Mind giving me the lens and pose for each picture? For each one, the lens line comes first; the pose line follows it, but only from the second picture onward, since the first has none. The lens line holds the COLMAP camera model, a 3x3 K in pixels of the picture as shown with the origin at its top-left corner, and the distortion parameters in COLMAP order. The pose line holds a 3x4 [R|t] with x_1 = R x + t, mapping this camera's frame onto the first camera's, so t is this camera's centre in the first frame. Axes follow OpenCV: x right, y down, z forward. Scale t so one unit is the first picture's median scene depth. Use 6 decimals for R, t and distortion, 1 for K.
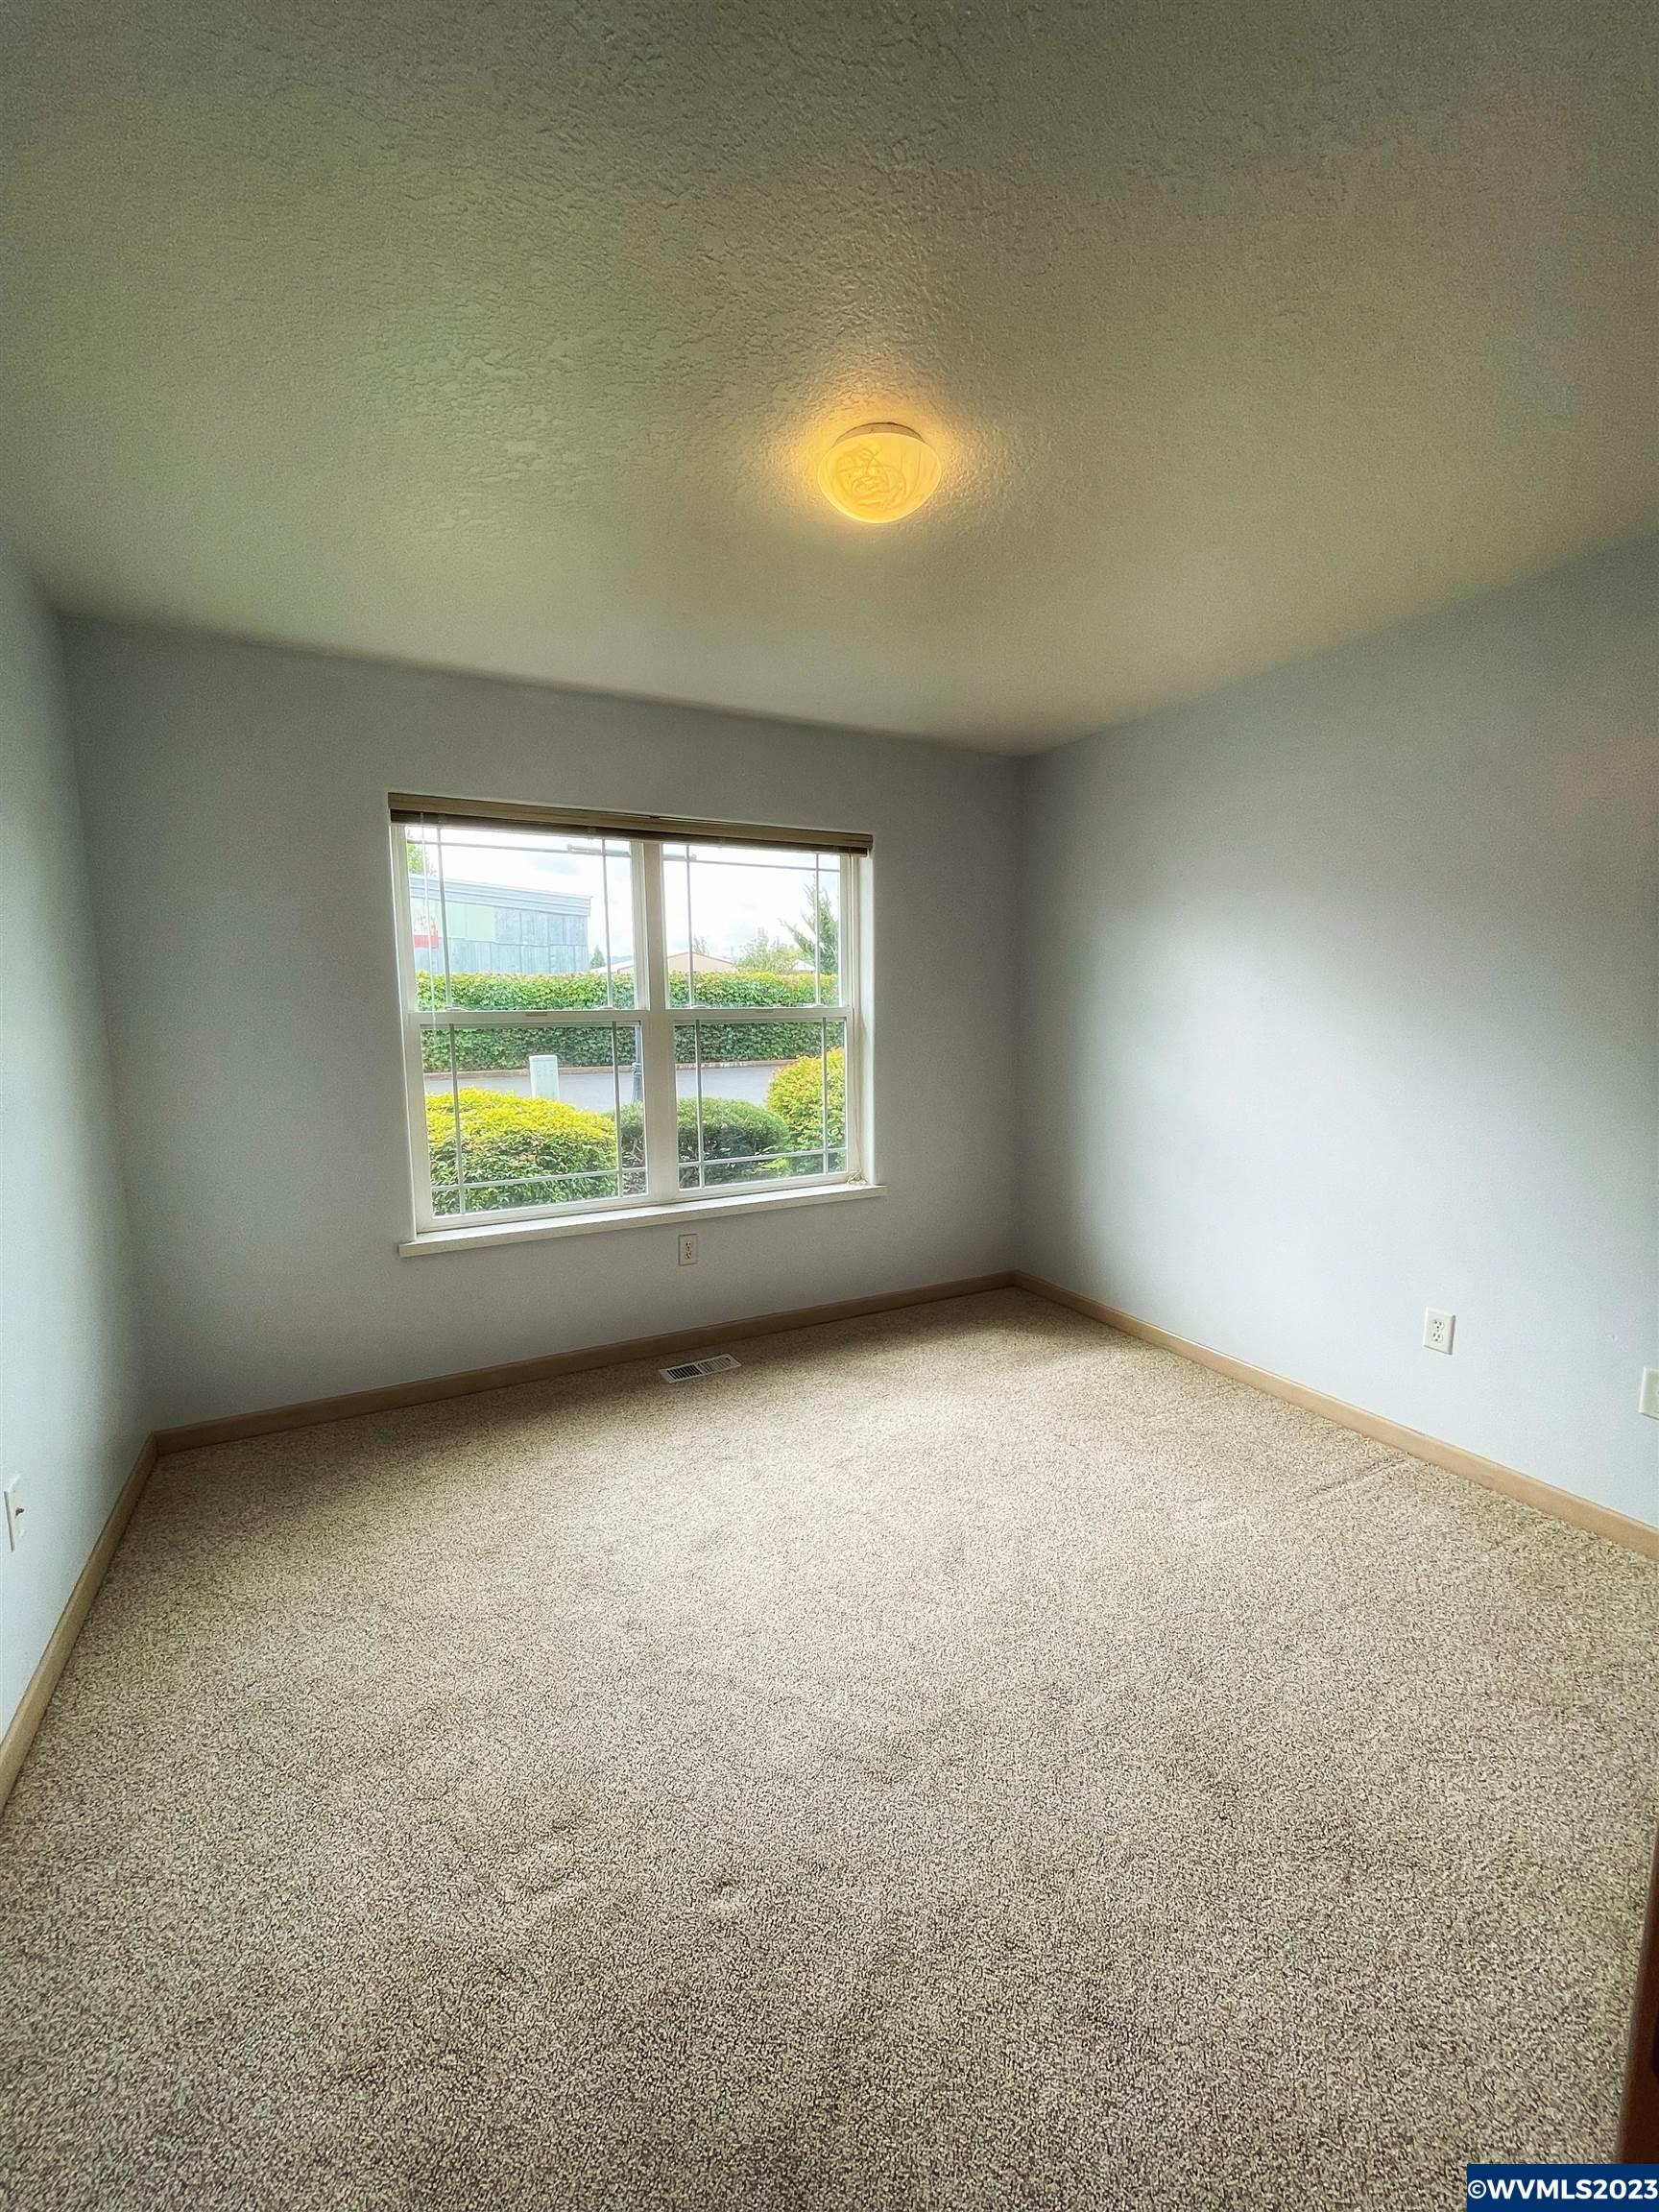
lens RADIAL K [[893.2, 0, 829.5], [0, 893.2, 1106.0], [0, 0, 1]] dist [0.001046, 0.000286]
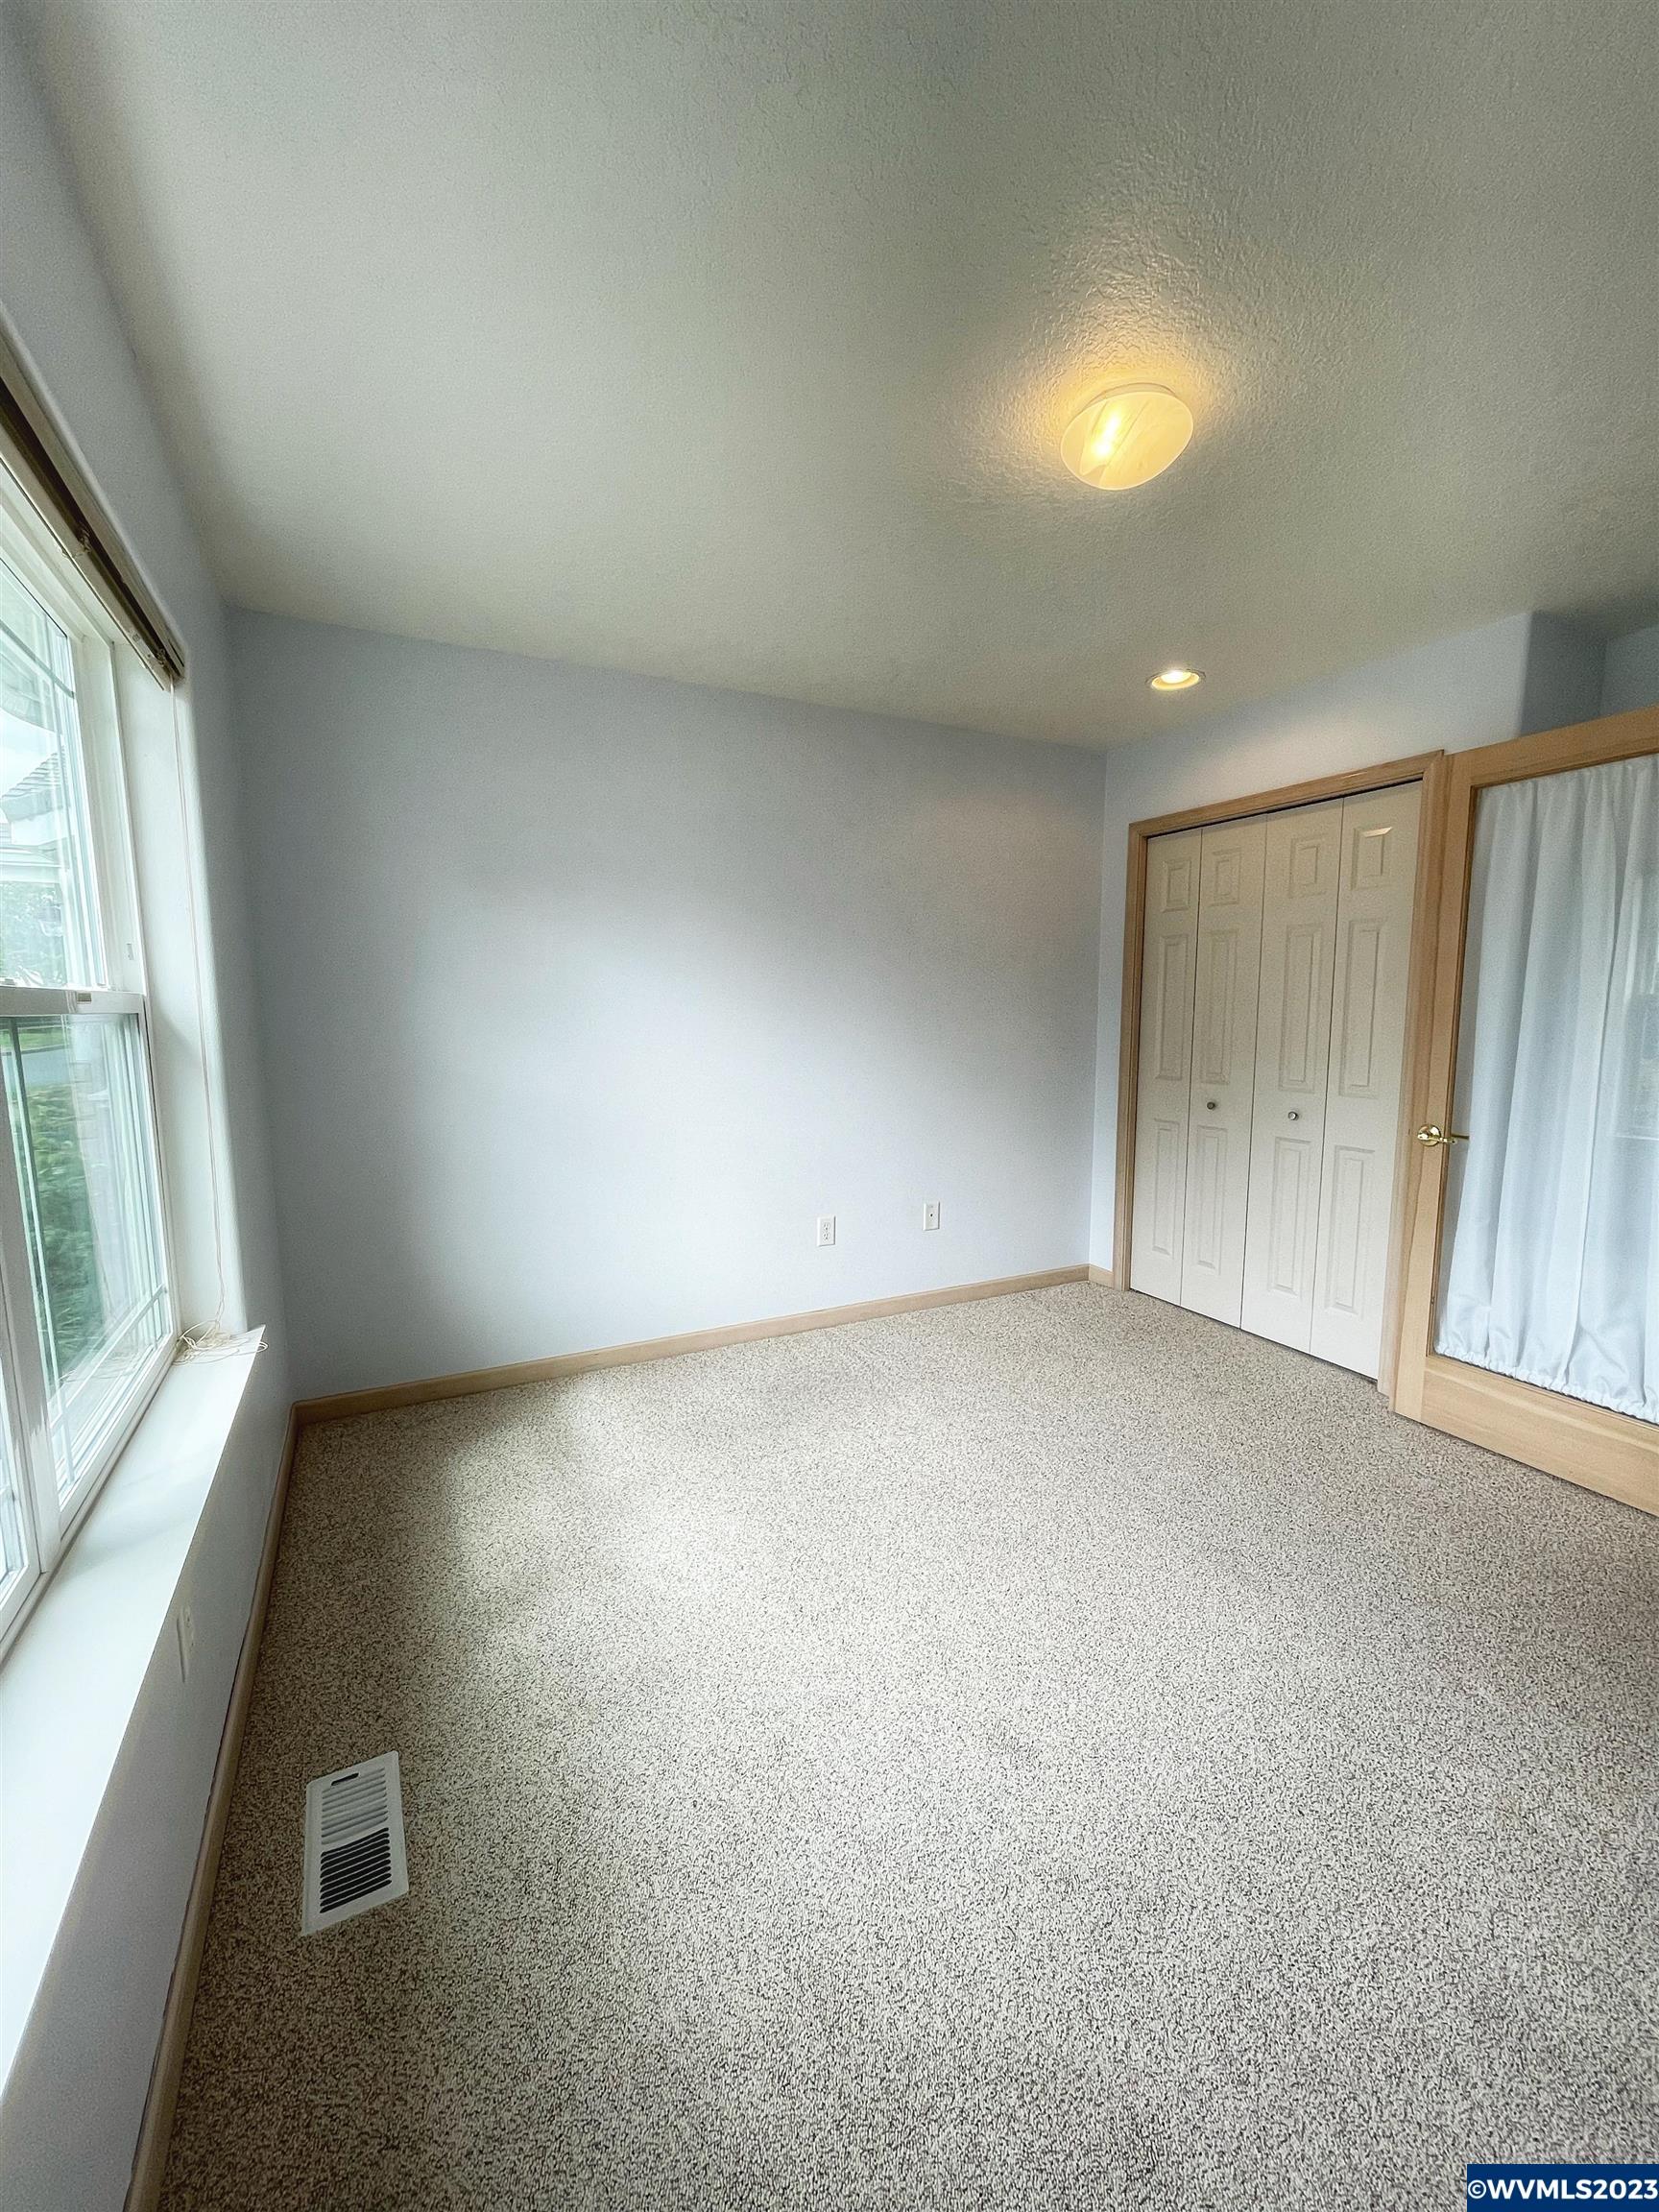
lens RADIAL K [[893.2, 0, 829.5], [0, 893.2, 1106.0], [0, 0, 1]] dist [0.001046, 0.000286]
pose [[0.020793, -0.110571, 0.993651, -0.534140], [0.119298, 0.987039, 0.107339, -0.070249], [-0.992641, 0.116309, 0.033714, 0.730623]]
